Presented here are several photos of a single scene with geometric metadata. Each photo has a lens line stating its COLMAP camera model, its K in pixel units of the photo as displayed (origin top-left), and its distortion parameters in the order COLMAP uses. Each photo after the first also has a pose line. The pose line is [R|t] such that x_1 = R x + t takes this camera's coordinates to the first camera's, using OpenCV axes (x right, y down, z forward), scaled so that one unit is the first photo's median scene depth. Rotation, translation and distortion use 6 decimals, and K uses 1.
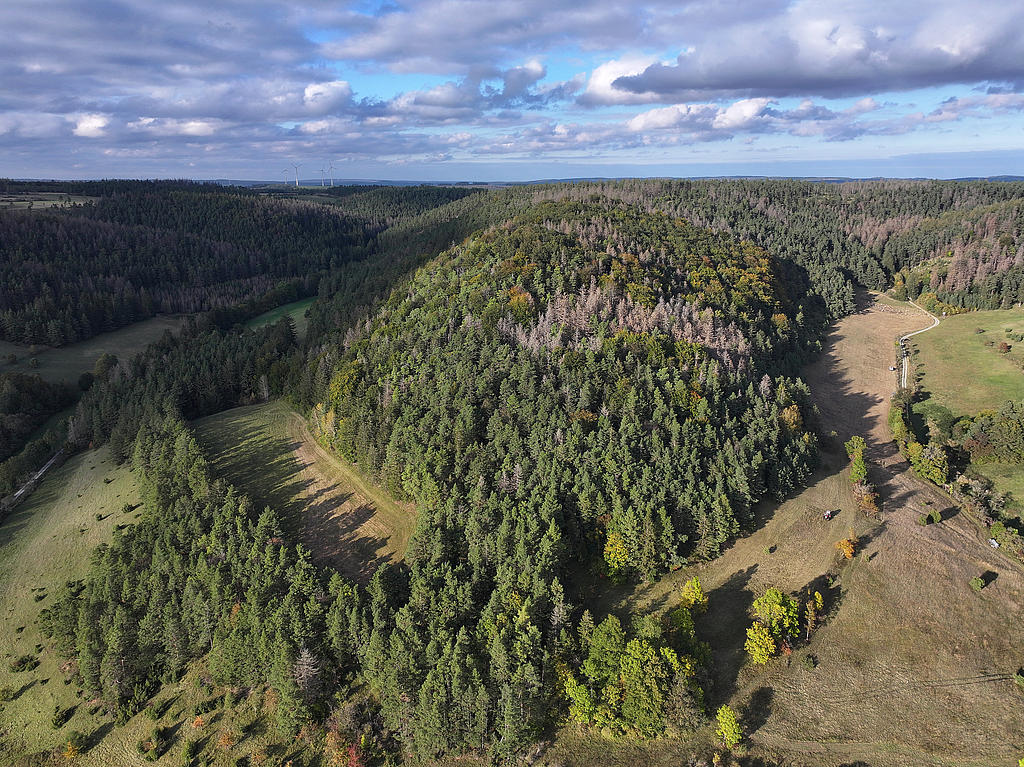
lens RADIAL K [[718.2, 0, 507.2], [0, 718.2, 372.3], [0, 0, 1]] dist [0.007382, 0.009290]
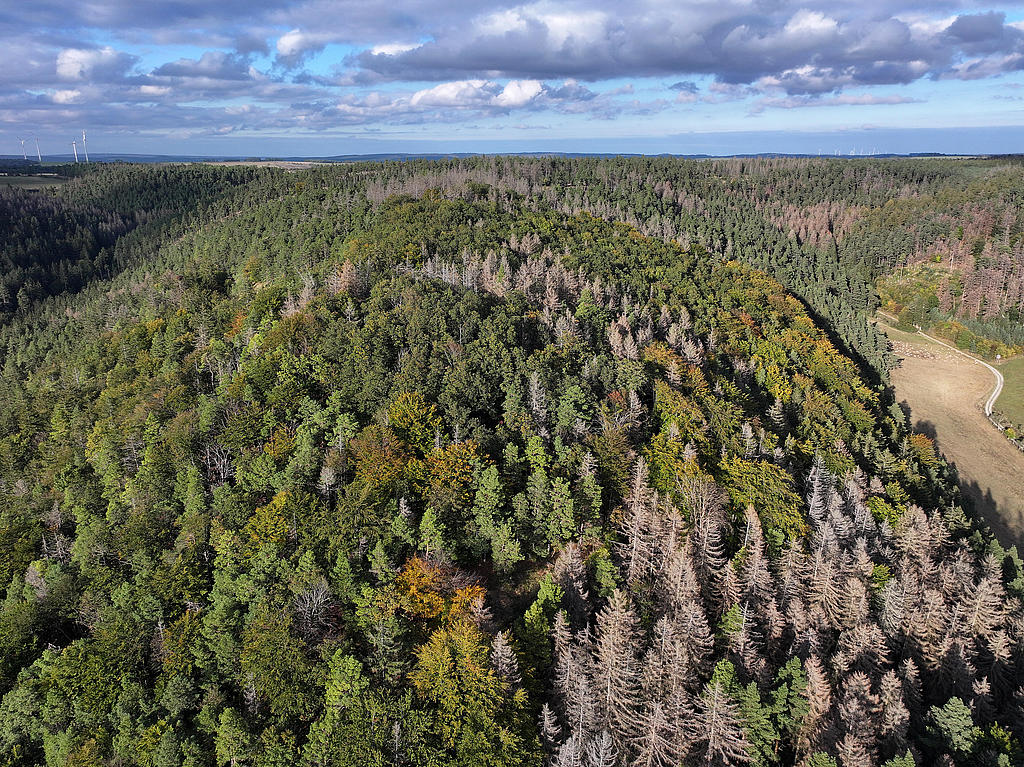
lens RADIAL K [[716.1, 0, 507.0], [0, 716.1, 383.1], [0, 0, 1]] dist [-0.001054, 0.010837]
pose [[0.964344, -0.079129, 0.252546, -0.009081], [0.067575, 0.996246, 0.054115, -0.084154], [-0.255880, -0.035120, 0.966070, 0.307739]]
